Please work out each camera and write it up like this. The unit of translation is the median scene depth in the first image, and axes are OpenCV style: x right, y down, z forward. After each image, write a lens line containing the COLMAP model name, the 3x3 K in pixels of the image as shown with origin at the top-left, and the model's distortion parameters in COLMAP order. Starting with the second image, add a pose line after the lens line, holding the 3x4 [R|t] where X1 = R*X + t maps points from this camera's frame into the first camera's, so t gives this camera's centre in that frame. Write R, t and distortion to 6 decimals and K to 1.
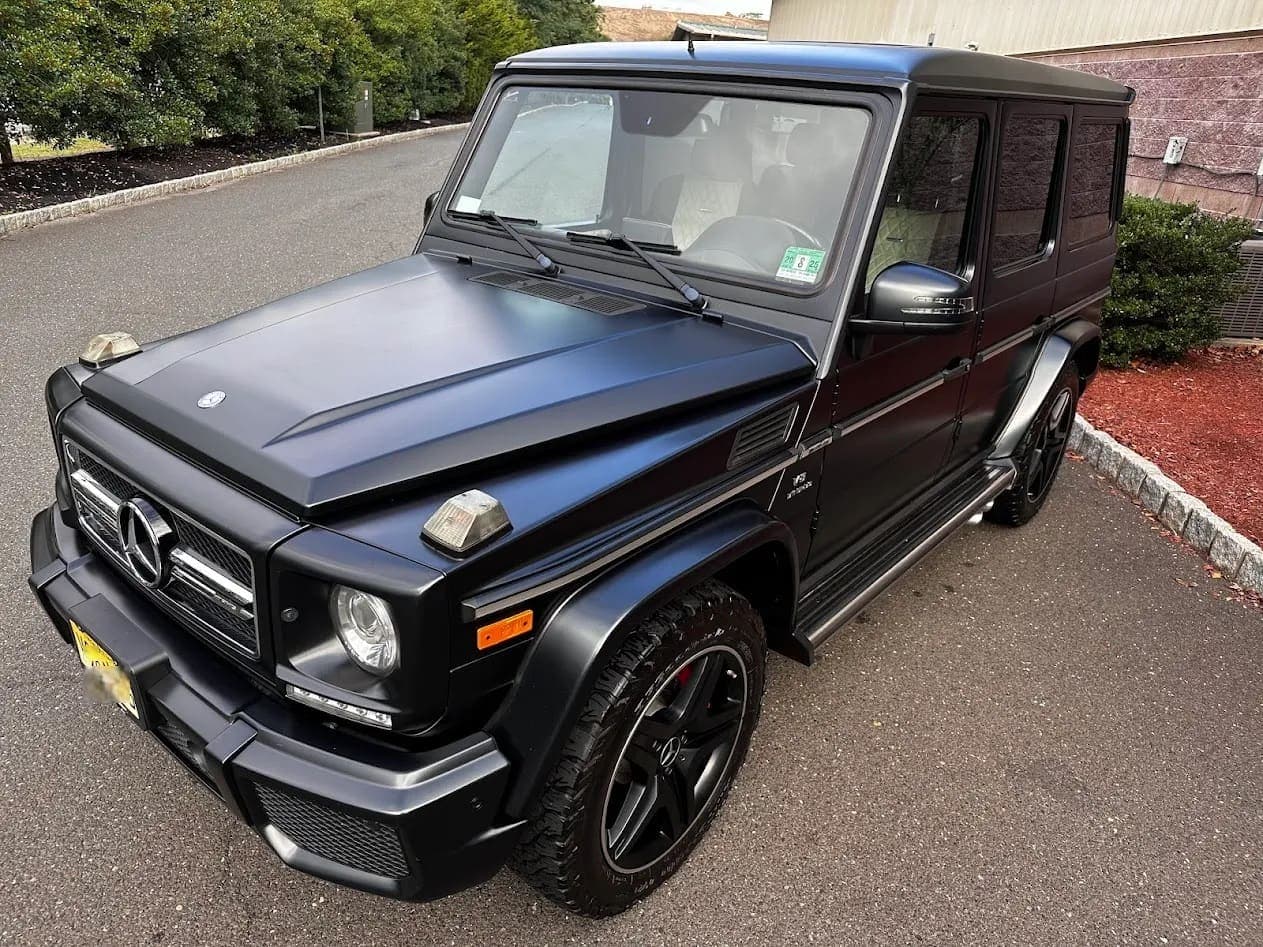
lens RADIAL K [[922.4, 0, 624.0], [0, 922.4, 482.7], [0, 0, 1]] dist [0.057133, -0.057772]
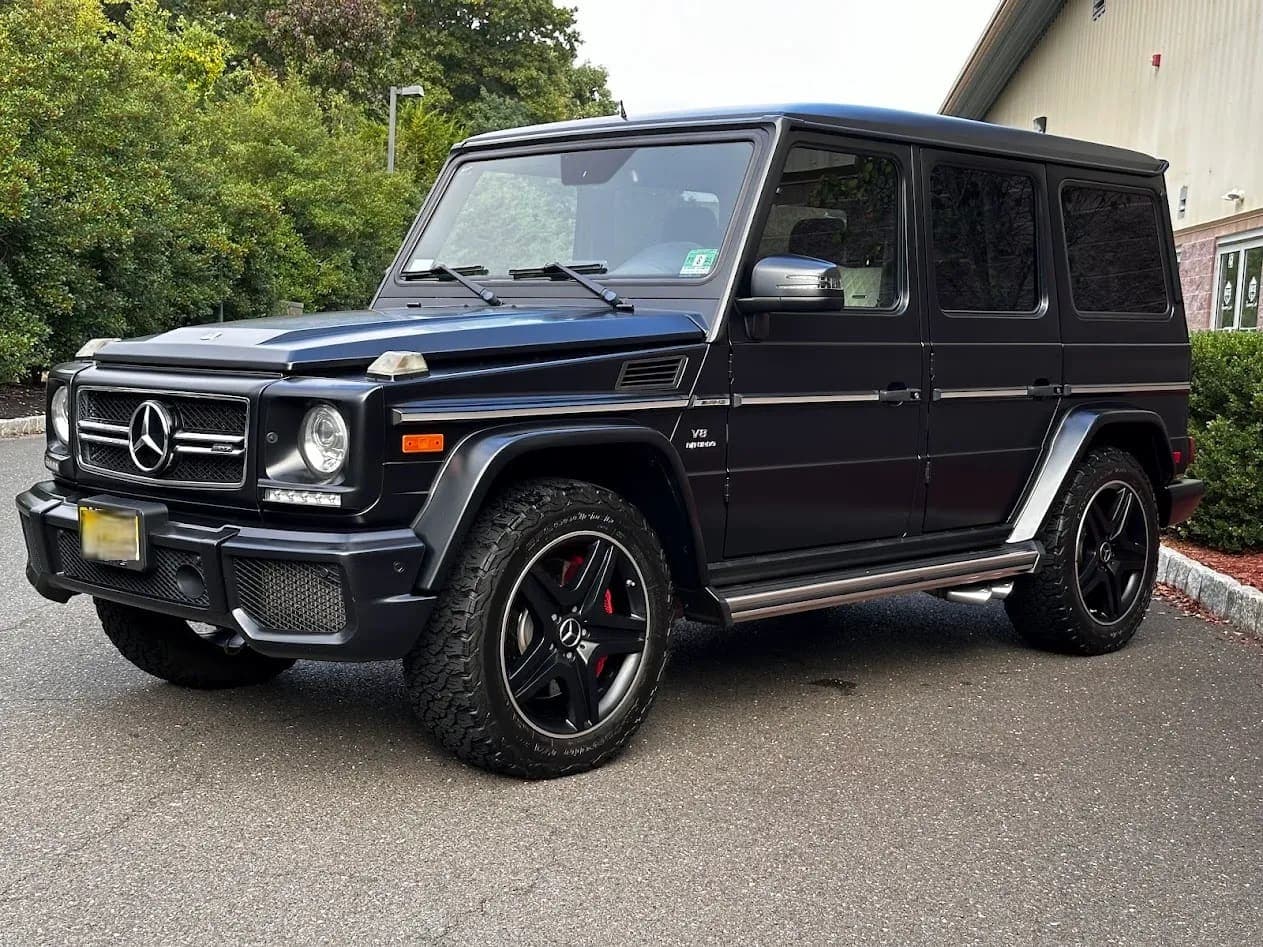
lens RADIAL K [[1792.8, 0, 631.5], [0, 1792.8, 473.5], [0, 0, 1]] dist [0.136611, 0.005146]
pose [[0.997800, -0.024081, -0.061766, 0.240532], [0.003265, 0.948418, -0.317007, 0.728147], [0.066213, 0.316108, 0.946410, -1.047909]]
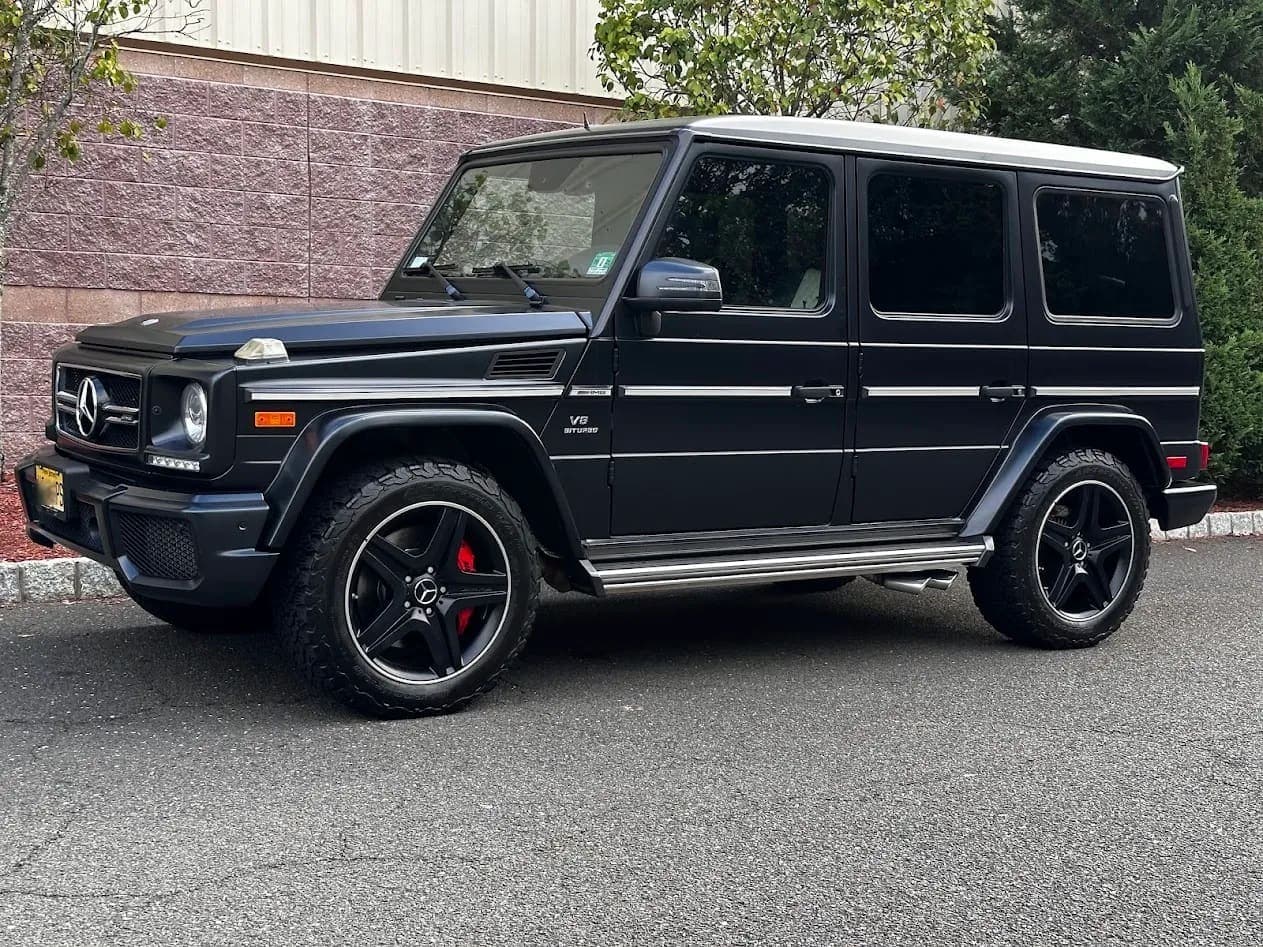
lens RADIAL K [[1792.8, 0, 631.5], [0, 1792.8, 473.5], [0, 0, 1]] dist [0.136611, 0.005146]
pose [[0.964103, 0.014011, -0.265160, 0.890782], [-0.096438, 0.948893, -0.300503, 0.773910], [0.247398, 0.315287, 0.916181, -1.155060]]
